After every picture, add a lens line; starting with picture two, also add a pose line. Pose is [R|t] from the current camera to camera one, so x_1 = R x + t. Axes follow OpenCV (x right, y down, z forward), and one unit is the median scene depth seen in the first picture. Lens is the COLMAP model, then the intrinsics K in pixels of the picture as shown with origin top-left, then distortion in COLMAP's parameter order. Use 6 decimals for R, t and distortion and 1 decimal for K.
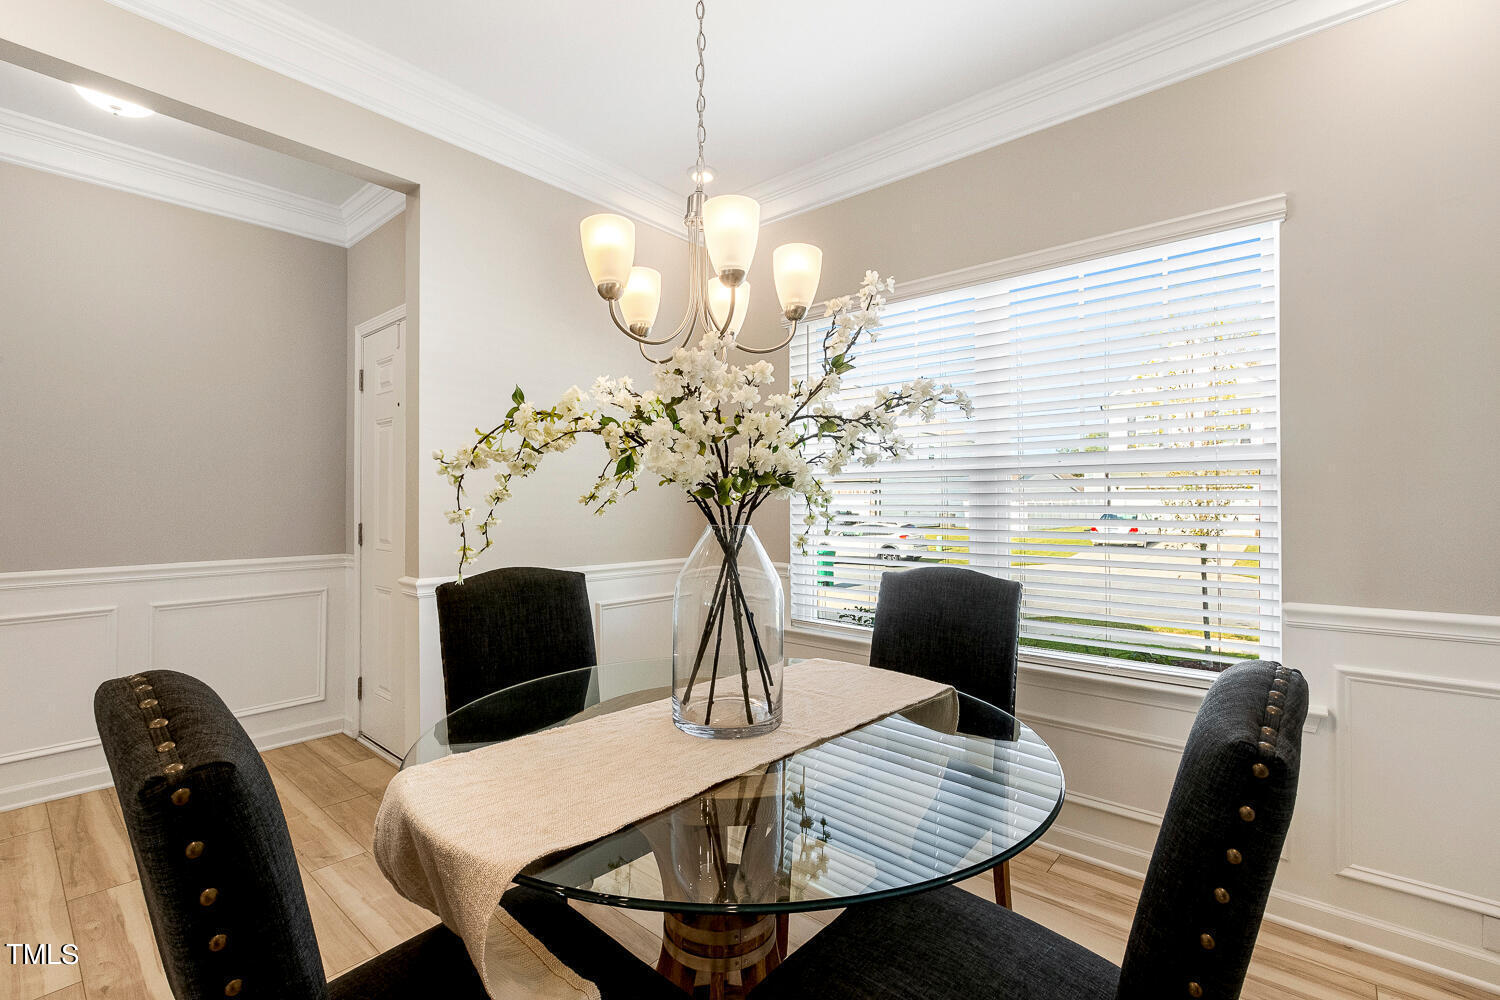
lens RADIAL K [[684.7, 0, 750.0], [0, 684.7, 499.3], [0, 0, 1]] dist [-0.000516, 0.000362]
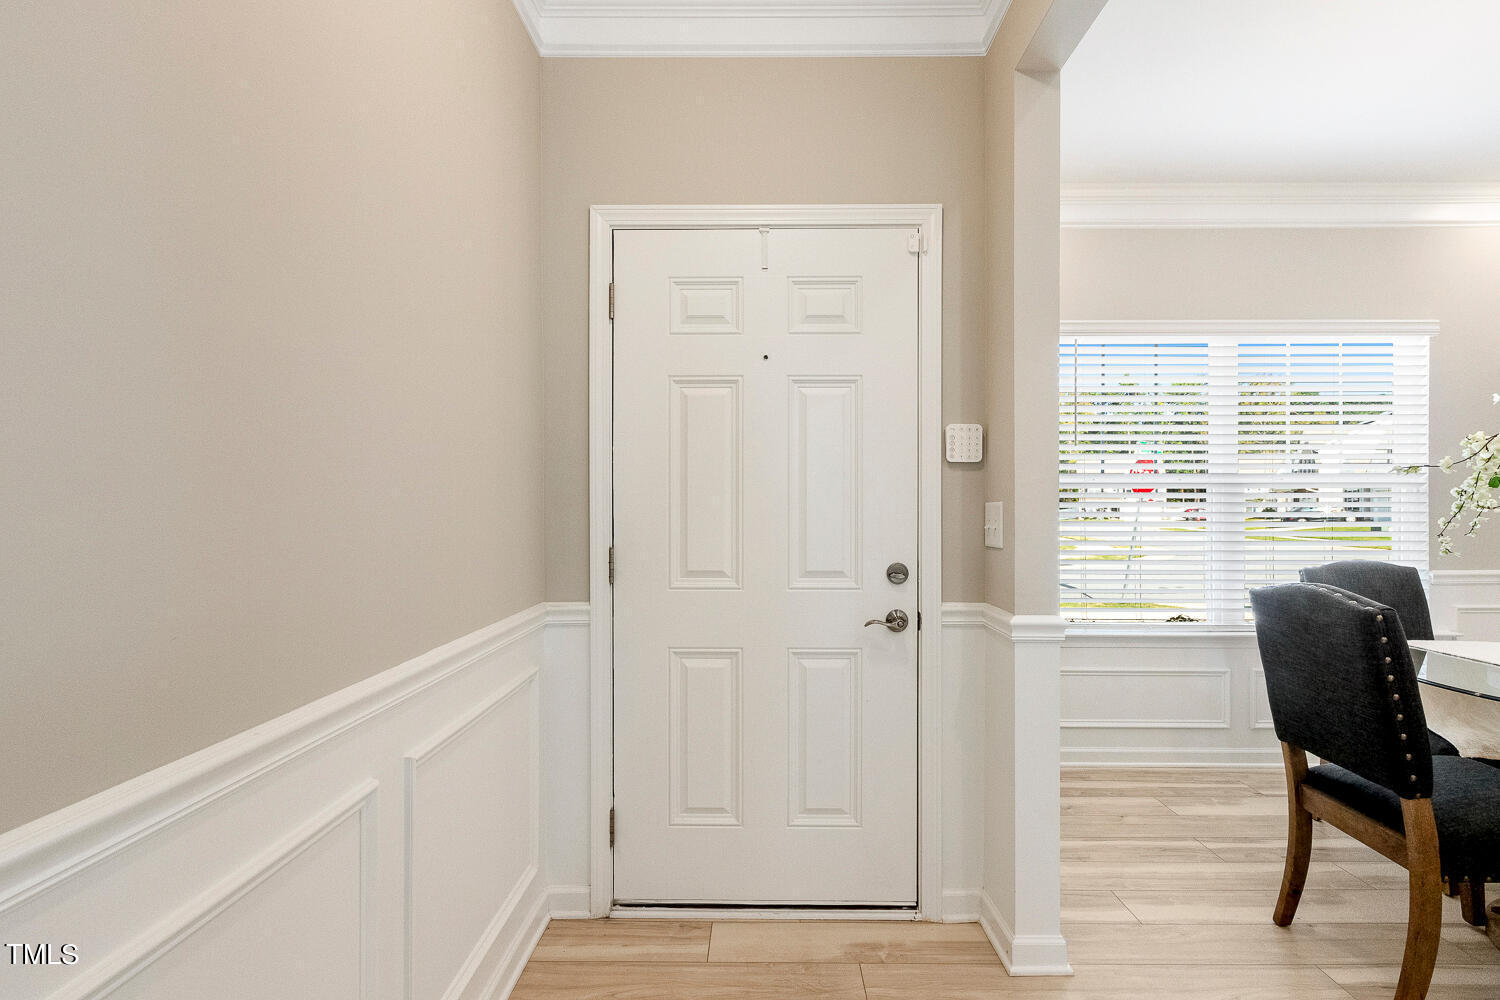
lens RADIAL K [[684.7, 0, 751.7], [0, 684.7, 503.9], [0, 0, 1]] dist [-0.000516, 0.000362]
pose [[0.755436, 0.006441, 0.655191, -1.178246], [0.001535, 0.999932, -0.011599, 0.007080], [-0.655221, 0.009768, 0.755374, 0.644619]]
